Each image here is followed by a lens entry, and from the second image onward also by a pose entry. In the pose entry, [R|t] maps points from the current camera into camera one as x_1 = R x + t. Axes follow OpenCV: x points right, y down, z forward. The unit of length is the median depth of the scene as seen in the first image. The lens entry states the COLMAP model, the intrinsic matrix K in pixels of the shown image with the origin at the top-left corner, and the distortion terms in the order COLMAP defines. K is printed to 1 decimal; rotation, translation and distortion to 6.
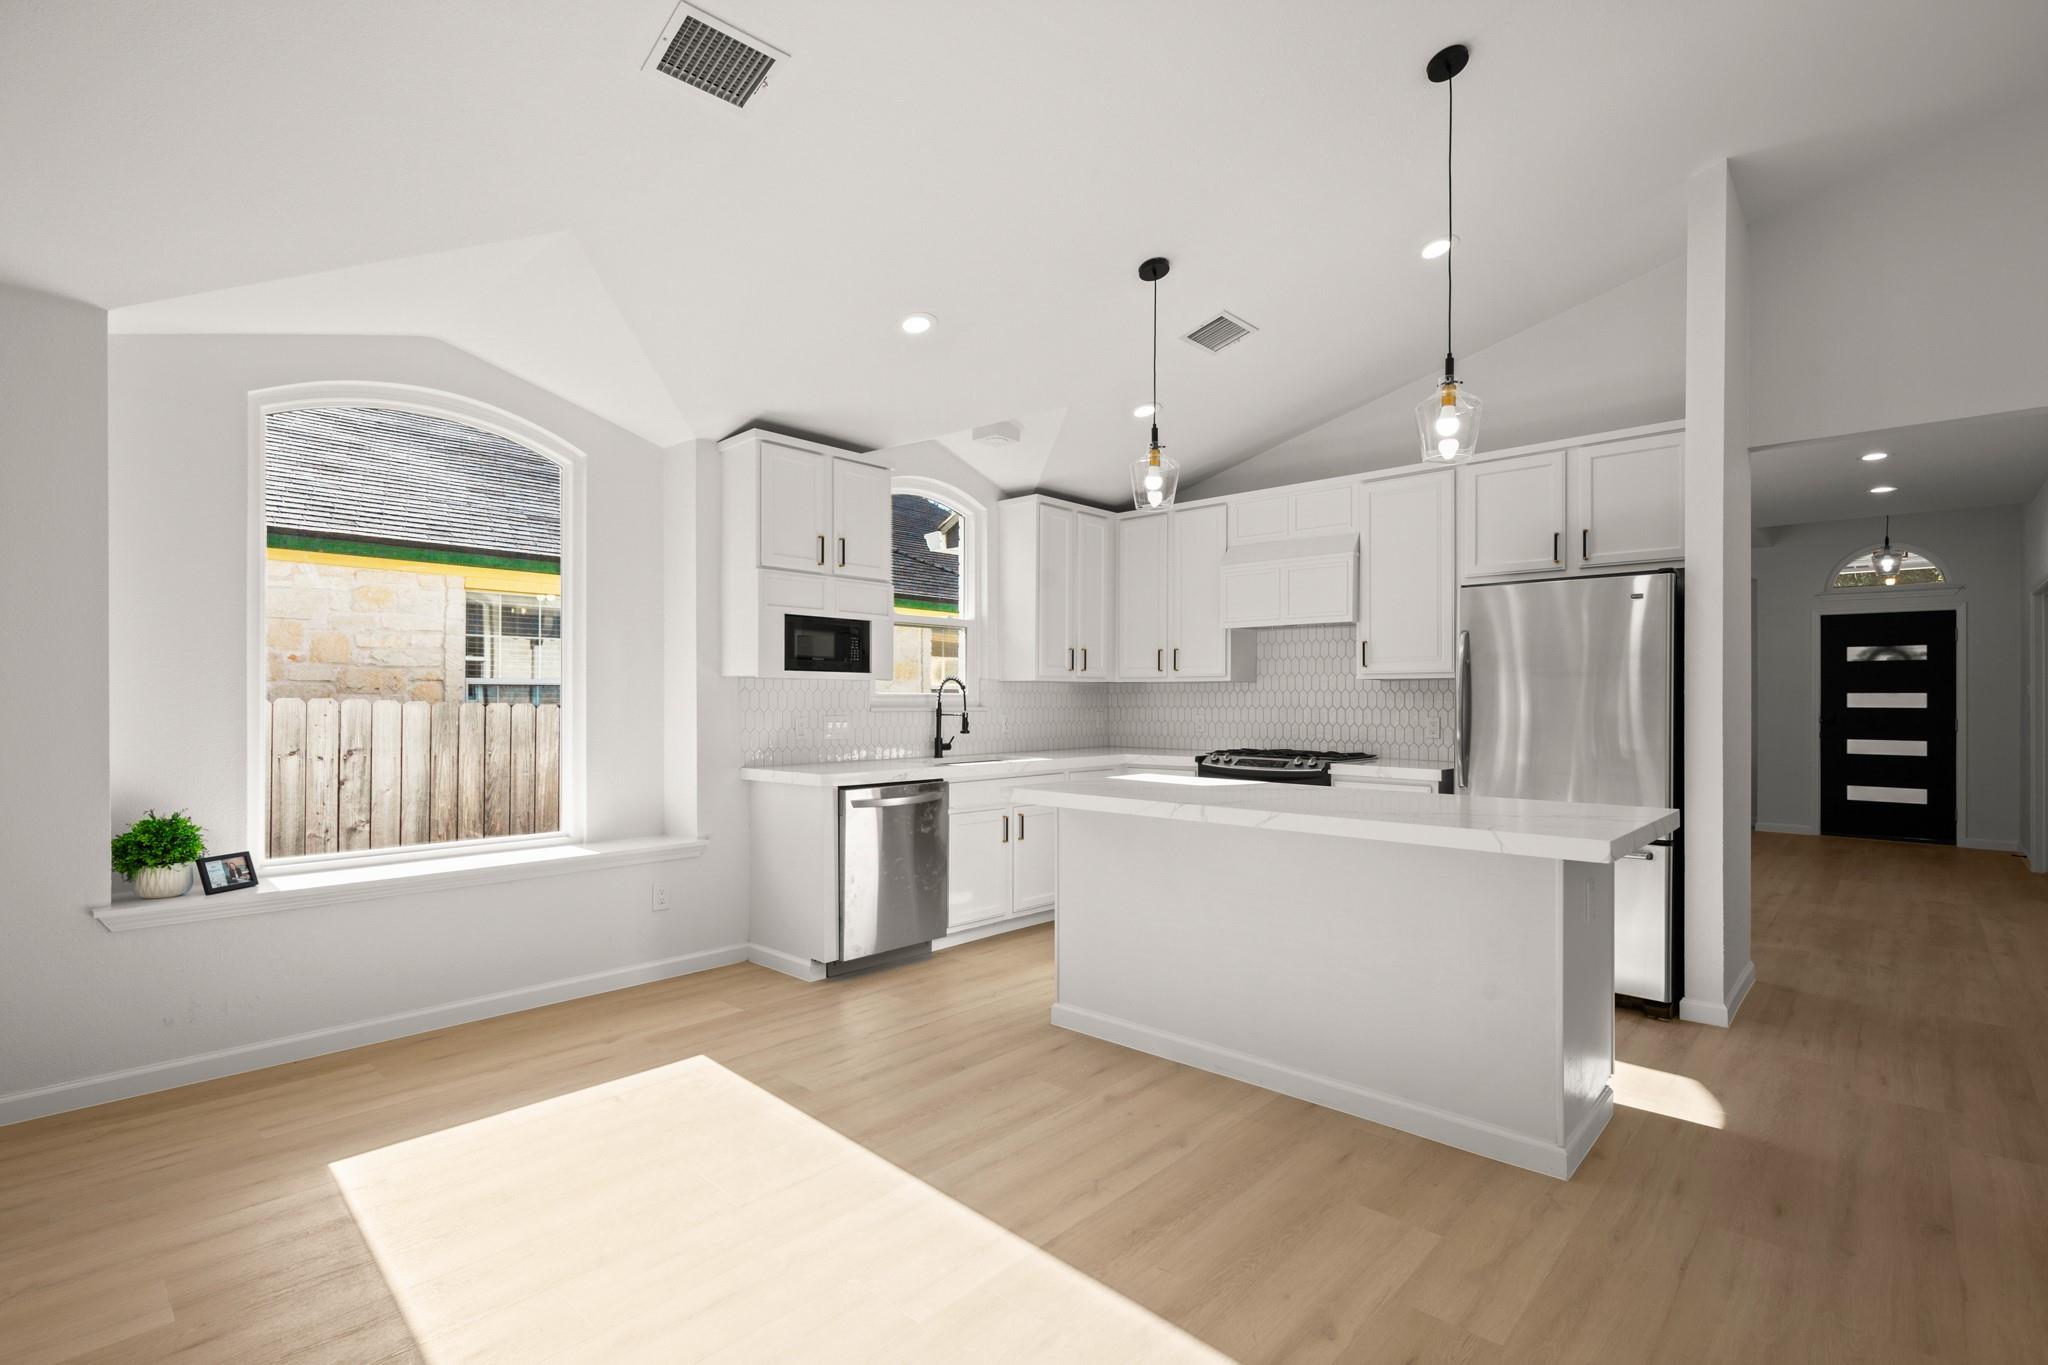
lens RADIAL K [[958.0, 0, 1034.2], [0, 958.0, 694.0], [0, 0, 1]] dist [0.006431, -0.000939]
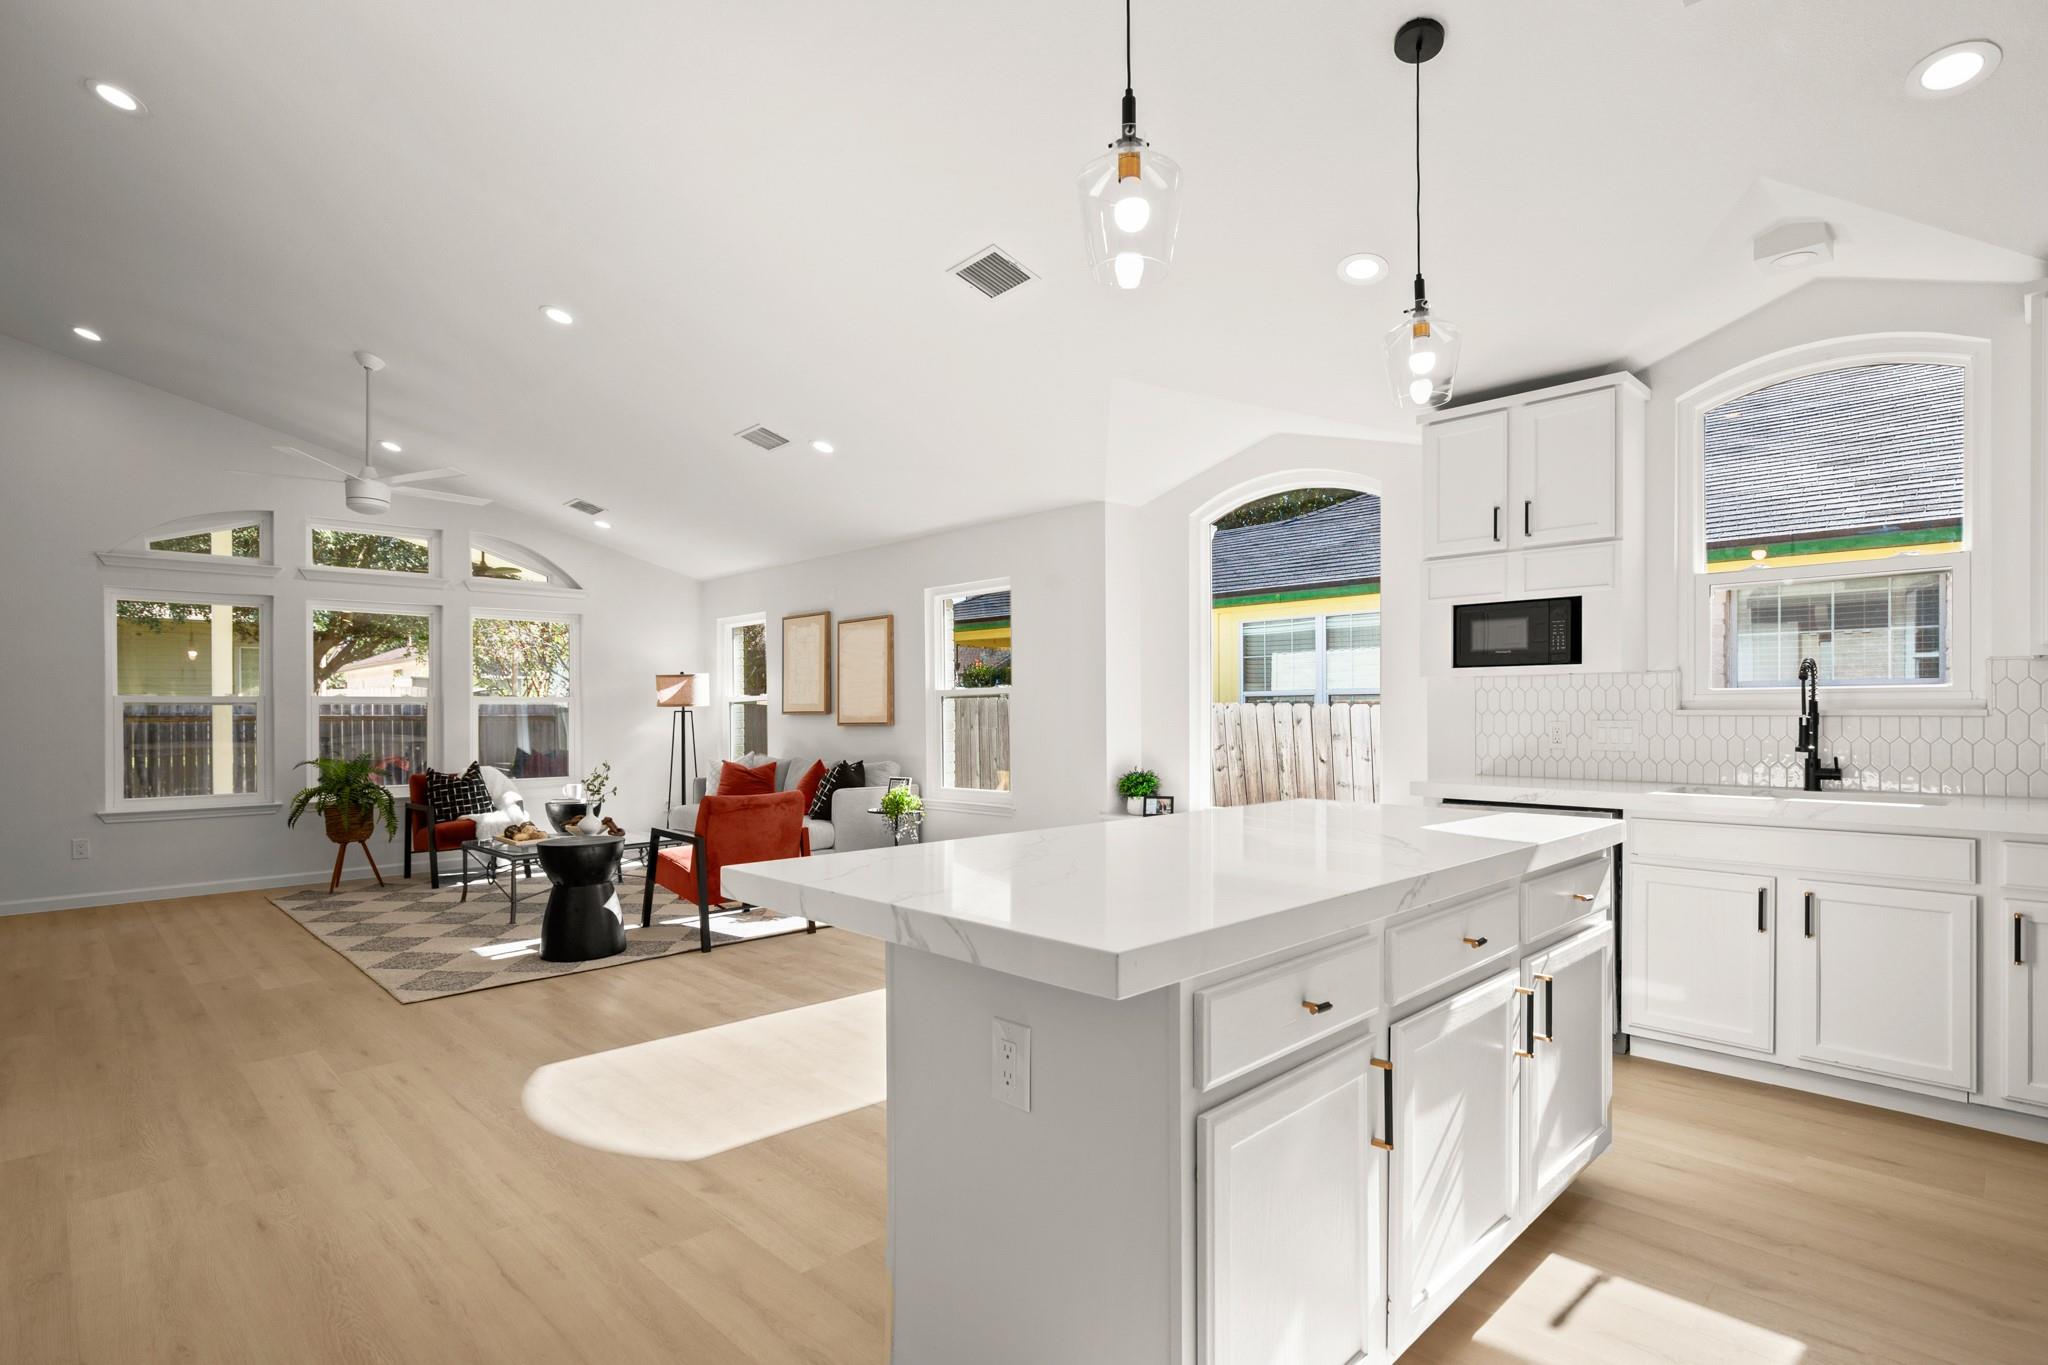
lens RADIAL K [[996.7, 0, 1037.7], [0, 996.7, 704.5], [0, 0, 1]] dist [0.000157, -0.000776]
pose [[-0.041676, -0.010420, -0.999077, 0.593852], [0.008982, 0.999901, -0.010803, 0.014123], [0.999091, -0.009424, -0.041578, 0.549368]]
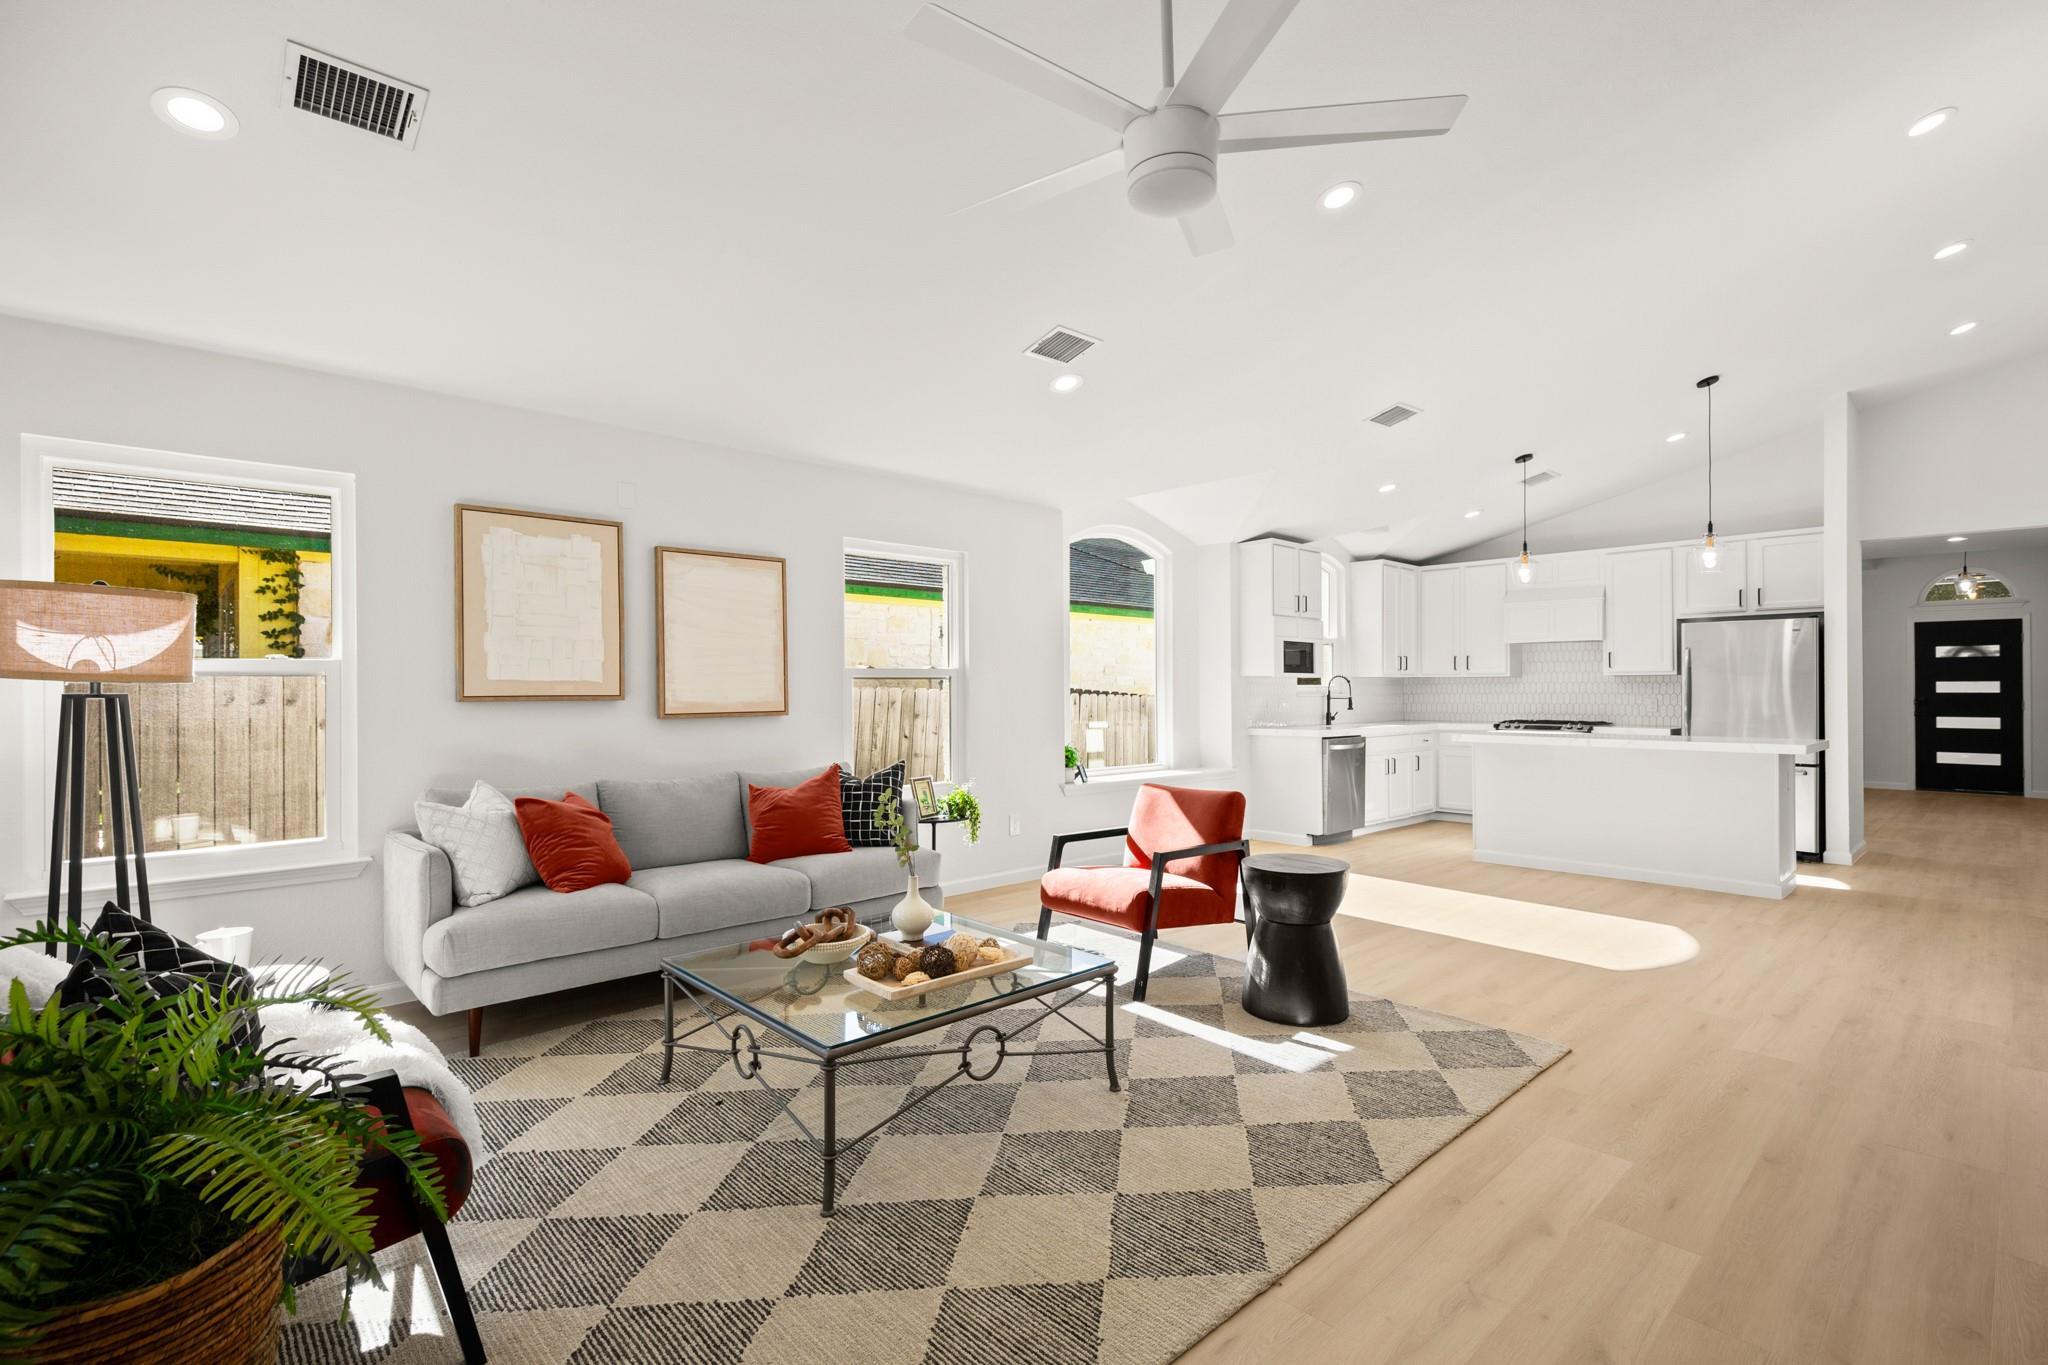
lens RADIAL K [[958.0, 0, 1024.2], [0, 958.0, 681.9], [0, 0, 1]] dist [0.006431, -0.000939]
pose [[0.997532, -0.005138, -0.070029, -0.504655], [0.004837, 0.999978, -0.004466, -0.001400], [0.070050, 0.004116, 0.997535, -0.658249]]
